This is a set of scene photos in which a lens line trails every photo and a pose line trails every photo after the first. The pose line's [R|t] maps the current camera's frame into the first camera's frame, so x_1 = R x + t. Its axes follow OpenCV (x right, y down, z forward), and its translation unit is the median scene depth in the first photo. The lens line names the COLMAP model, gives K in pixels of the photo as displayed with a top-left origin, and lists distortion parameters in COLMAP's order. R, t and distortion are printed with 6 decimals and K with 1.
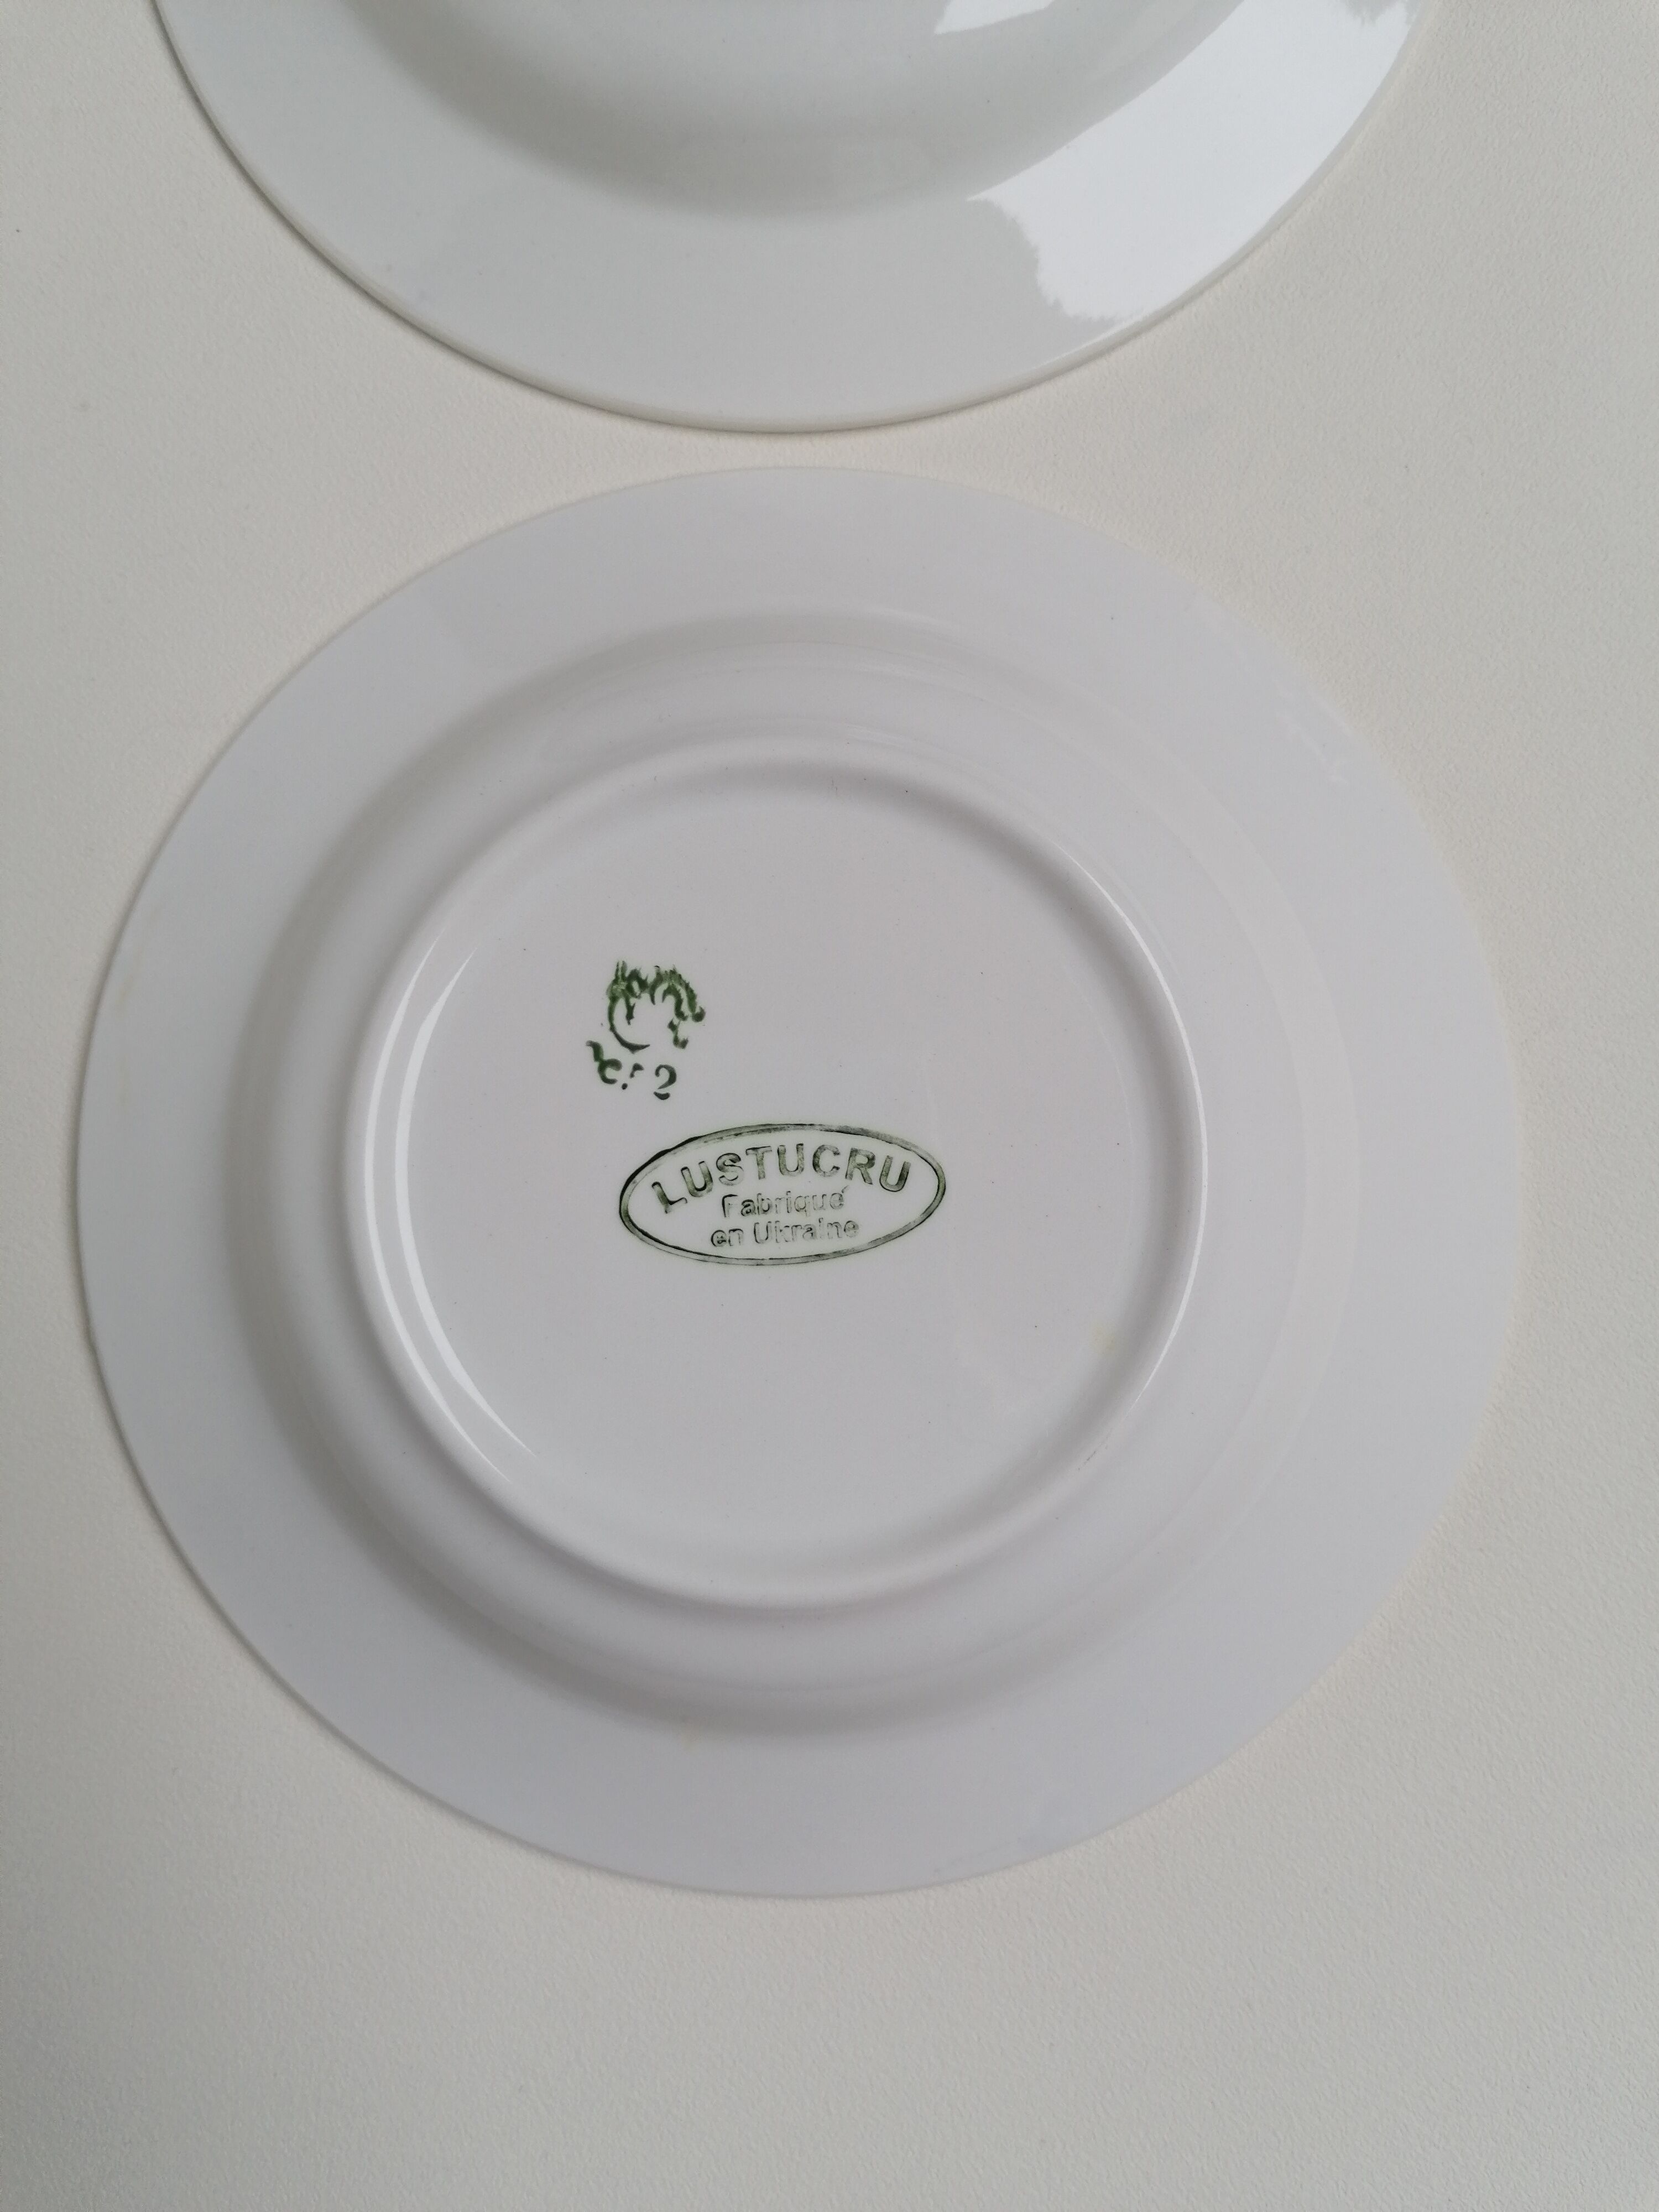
lens RADIAL K [[1730.1, 0, 826.4], [0, 1730.1, 1182.2], [0, 0, 1]] dist [0.027207, -0.076629]
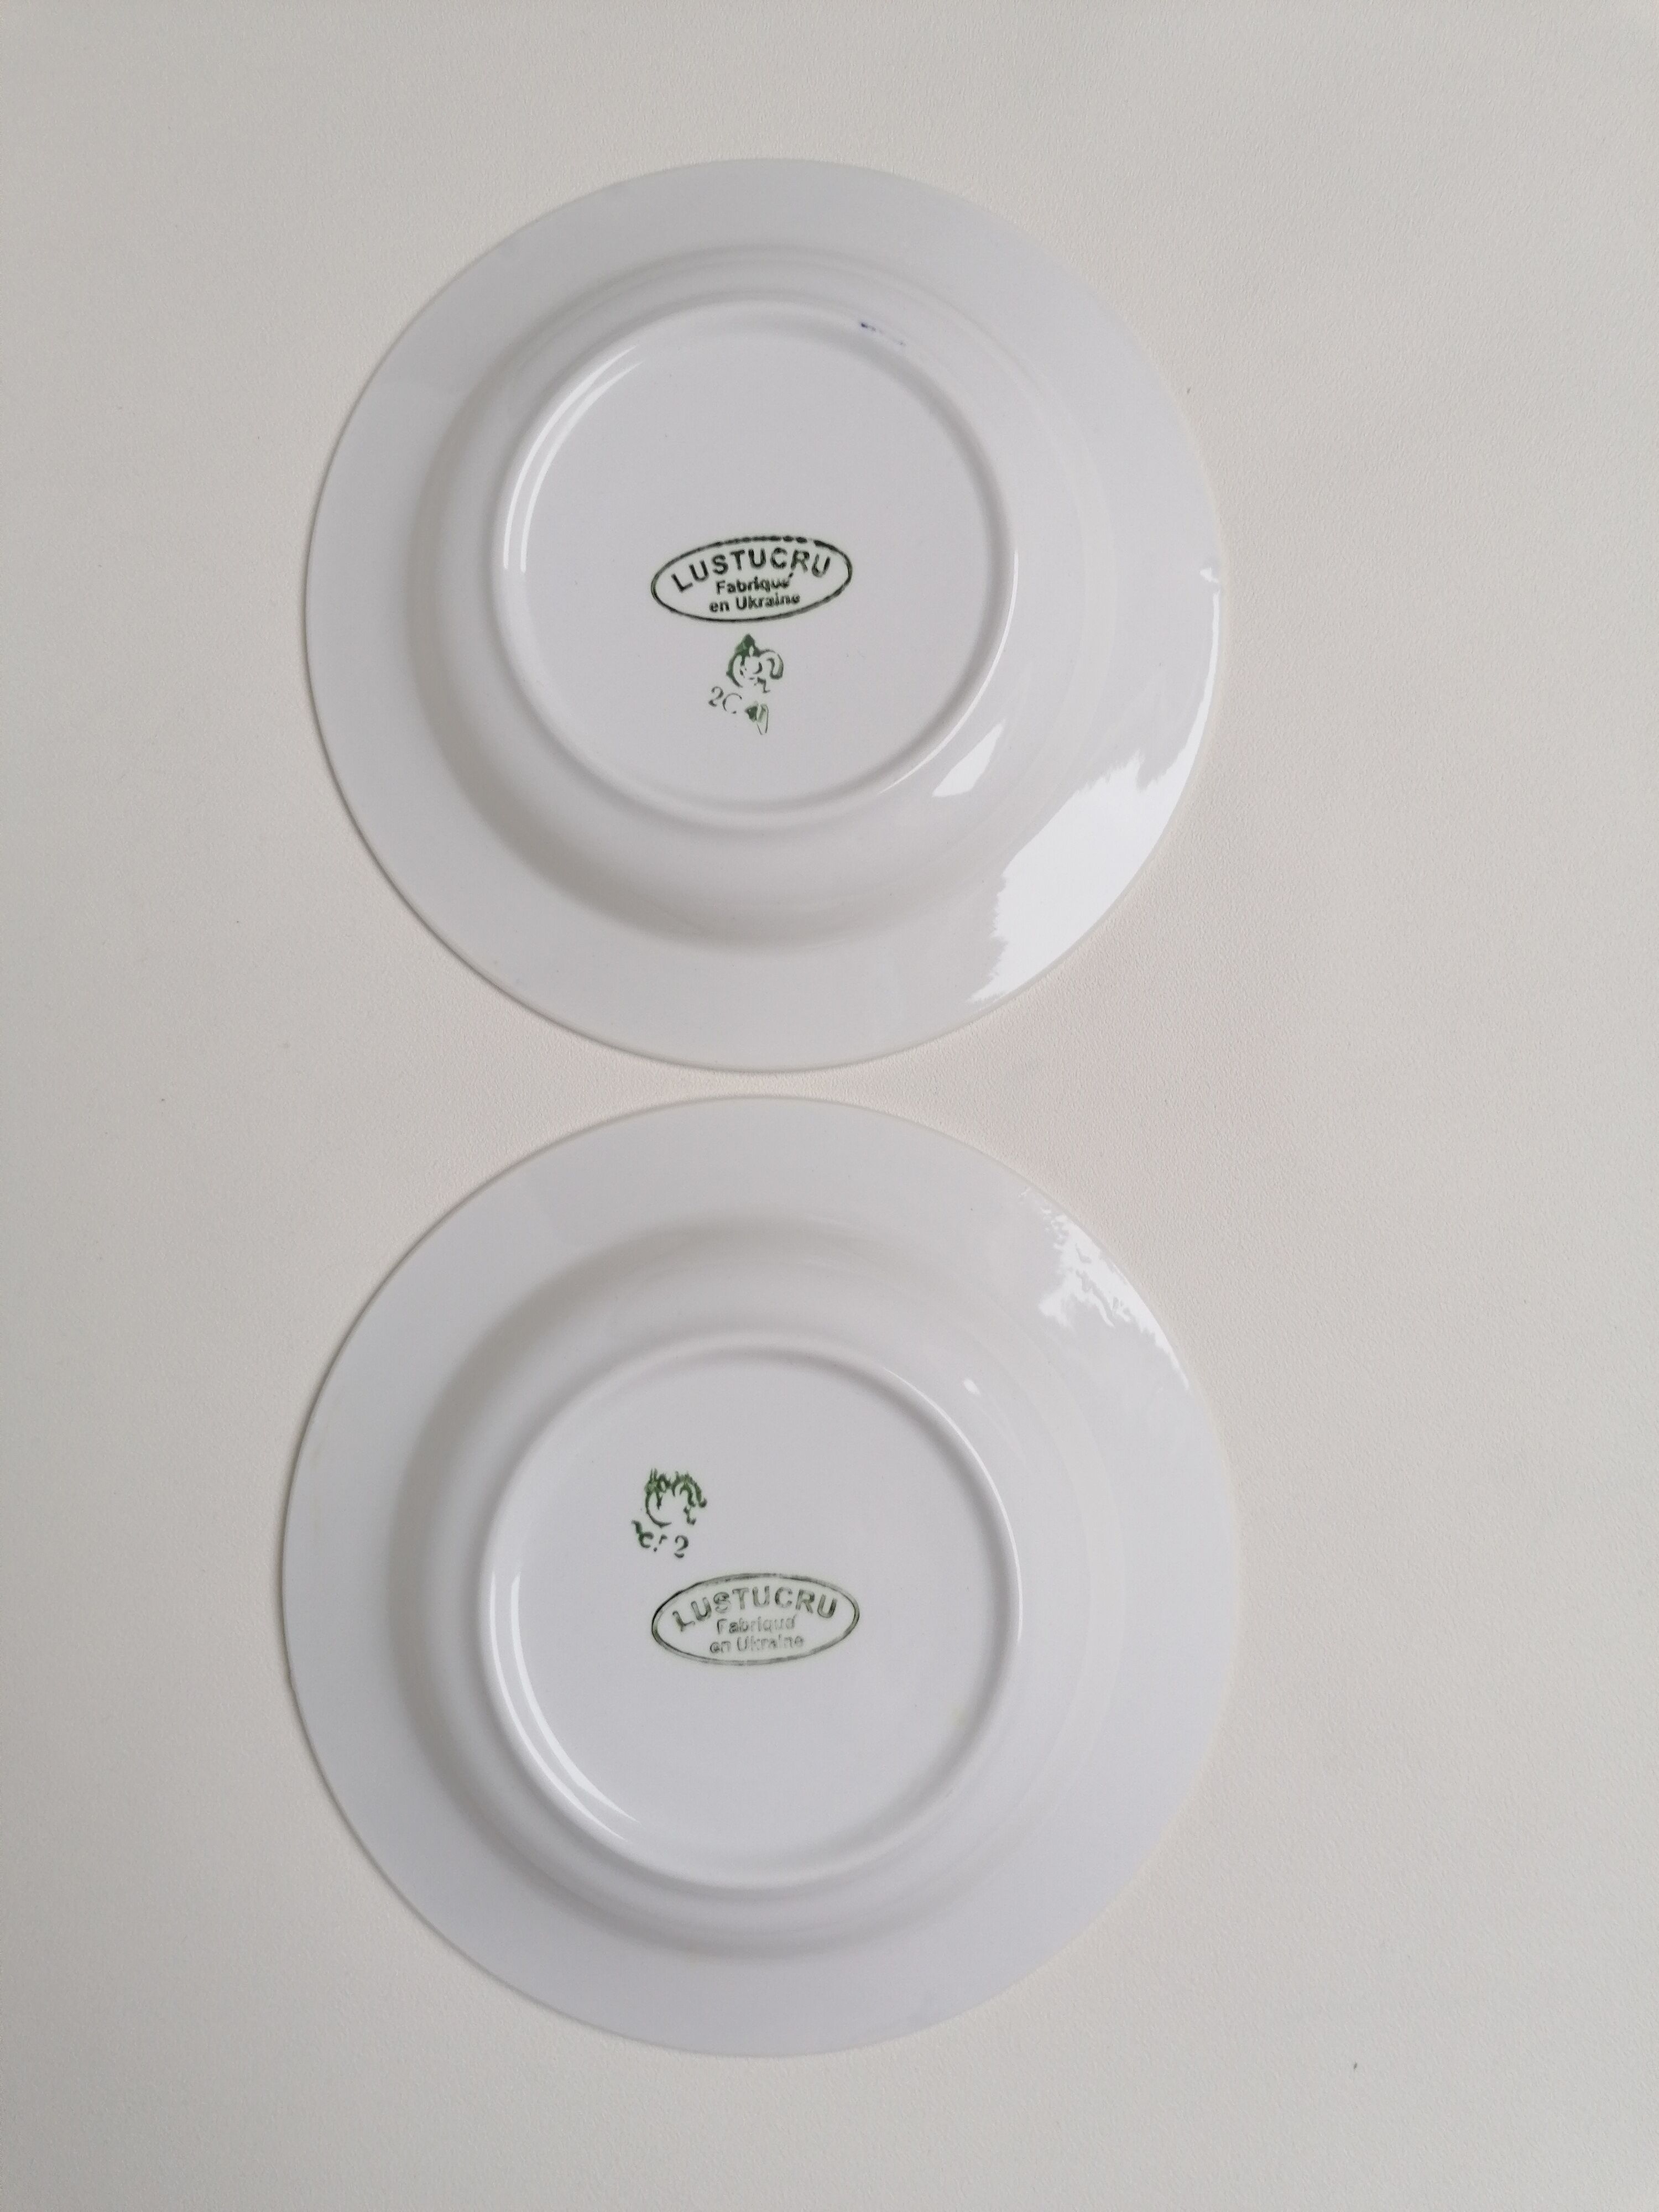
lens RADIAL K [[1730.1, 0, 839.4], [0, 1730.1, 1126.3], [0, 0, 1]] dist [0.027207, -0.076629]
pose [[0.999534, 0.004298, 0.030215, 0.001049], [-0.003799, 0.999856, -0.016548, -0.373649], [-0.030281, 0.016426, 0.999406, -0.526259]]
